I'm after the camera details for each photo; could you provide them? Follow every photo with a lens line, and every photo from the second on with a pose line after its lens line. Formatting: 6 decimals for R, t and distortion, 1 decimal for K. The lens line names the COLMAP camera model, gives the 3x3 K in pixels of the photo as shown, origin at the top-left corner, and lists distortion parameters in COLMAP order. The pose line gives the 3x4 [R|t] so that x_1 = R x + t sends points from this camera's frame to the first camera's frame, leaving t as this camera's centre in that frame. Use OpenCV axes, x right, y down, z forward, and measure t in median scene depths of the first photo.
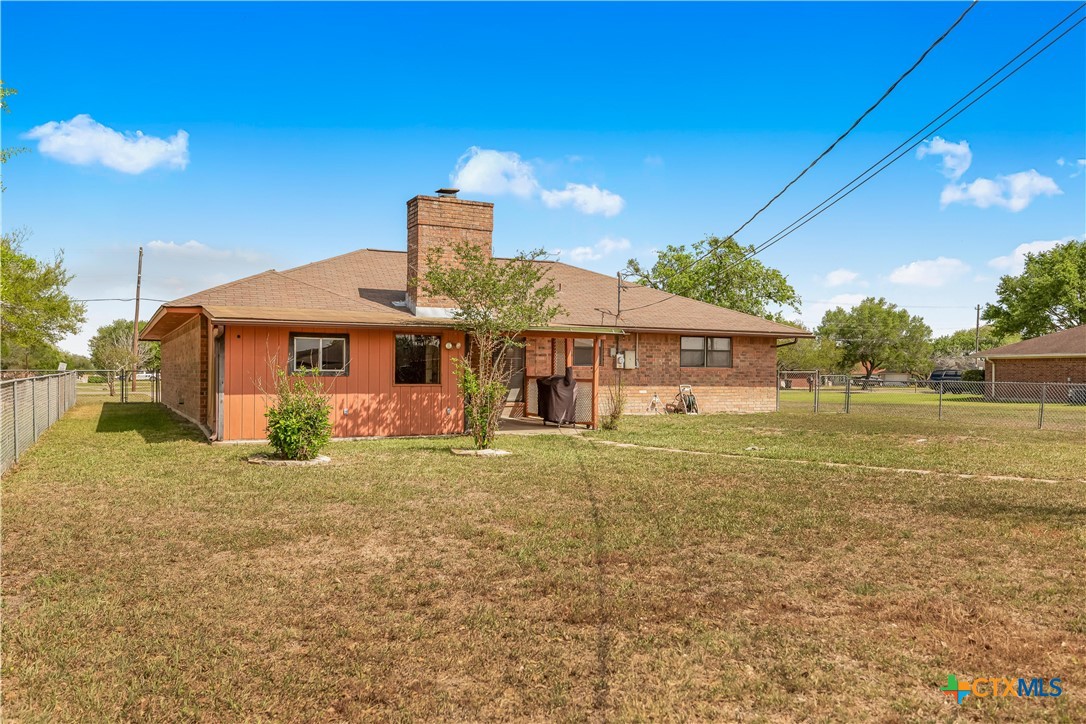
lens RADIAL K [[903.0, 0, 543.0], [0, 903.0, 362.0], [0, 0, 1]] dist [-0.001314, 0.000143]
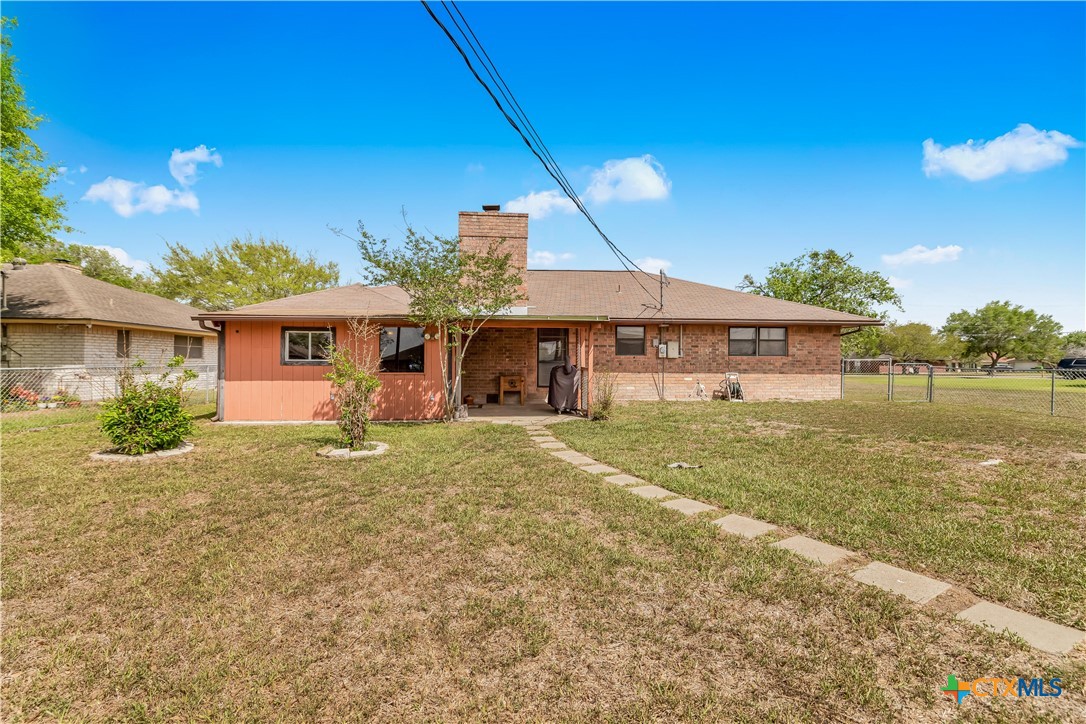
lens RADIAL K [[492.3, 0, 543.0], [0, 492.3, 362.0], [0, 0, 1]] dist [0.002004, 0.000246]
pose [[0.917285, -0.005006, -0.398201, 0.173717], [0.008826, 0.999931, 0.007760, 0.005964], [0.398135, -0.010633, 0.917265, 0.360835]]
